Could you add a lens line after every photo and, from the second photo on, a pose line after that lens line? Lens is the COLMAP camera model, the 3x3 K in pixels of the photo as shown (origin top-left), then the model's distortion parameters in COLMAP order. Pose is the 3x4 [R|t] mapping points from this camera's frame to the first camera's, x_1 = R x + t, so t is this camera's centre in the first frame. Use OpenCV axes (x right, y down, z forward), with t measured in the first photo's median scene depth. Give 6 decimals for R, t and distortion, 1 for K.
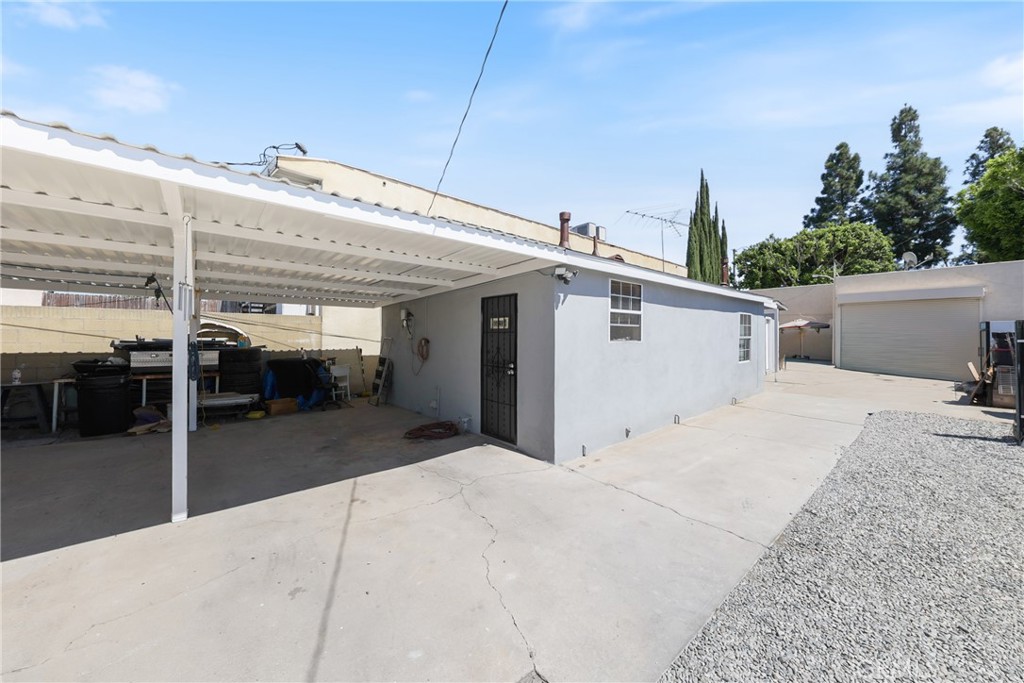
lens RADIAL K [[363.0, 0, 522.0], [0, 363.0, 331.5], [0, 0, 1]] dist [-0.003378, -0.000697]
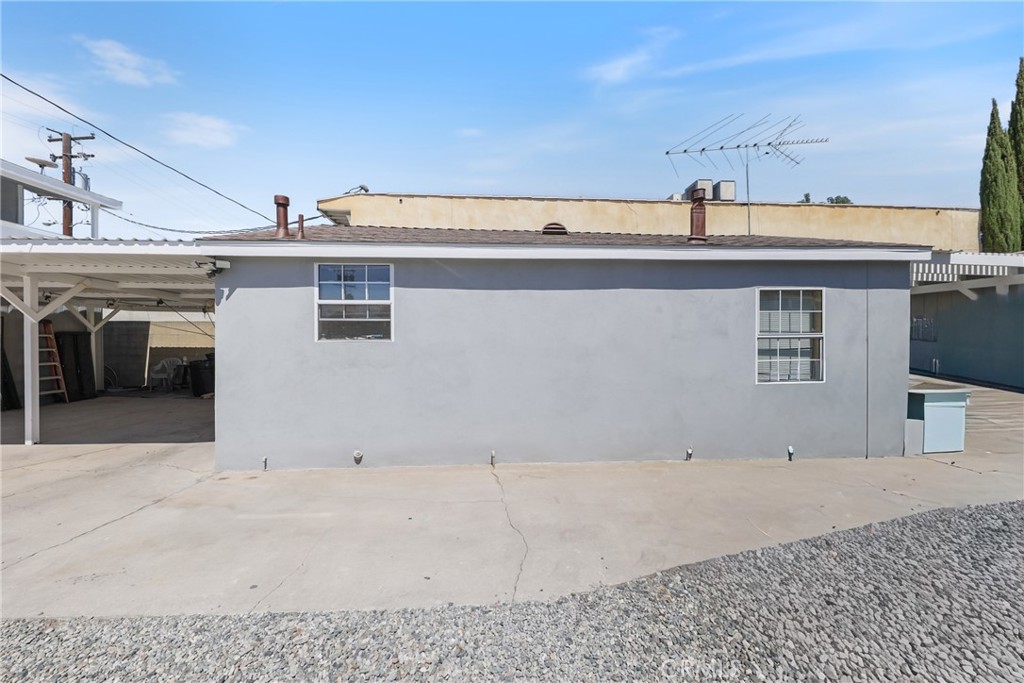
lens RADIAL K [[363.0, 0, 525.1], [0, 363.0, 339.4], [0, 0, 1]] dist [-0.003378, -0.000697]
pose [[0.785562, -0.002938, -0.618776, 1.065684], [0.010562, 0.999907, 0.008662, 0.022421], [0.618693, -0.013340, 0.785520, 0.622868]]
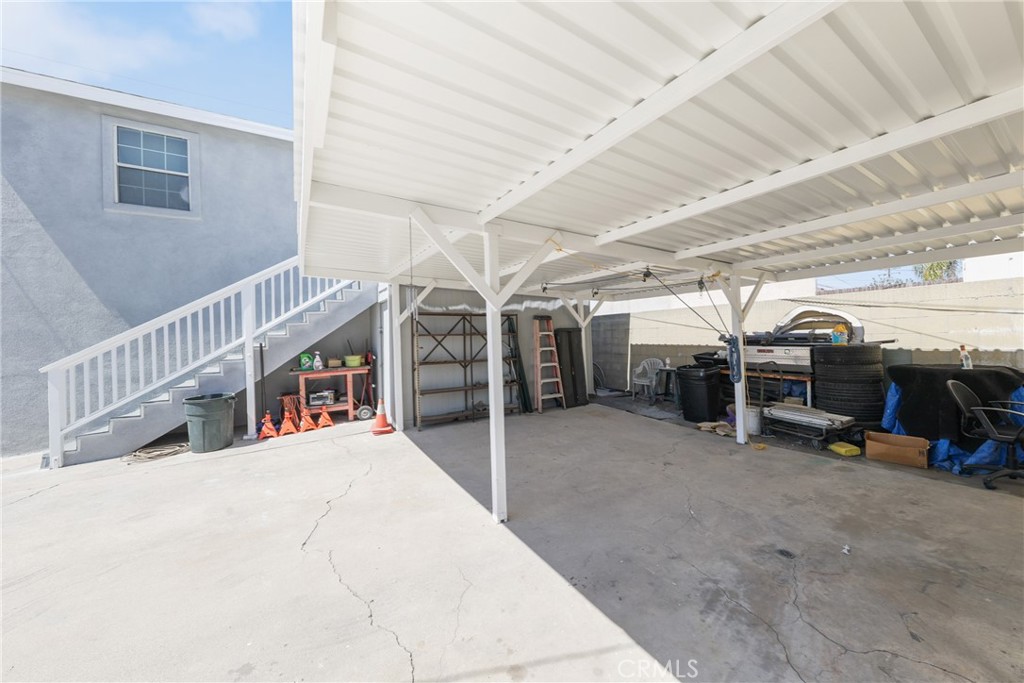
lens RADIAL K [[363.0, 0, 512.2], [0, 363.0, 335.8], [0, 0, 1]] dist [-0.003378, -0.000697]
pose [[-0.195892, -0.001018, -0.980625, 0.007071], [0.041241, 0.999106, -0.009275, 0.015598], [0.979758, -0.042259, -0.195675, 0.699023]]
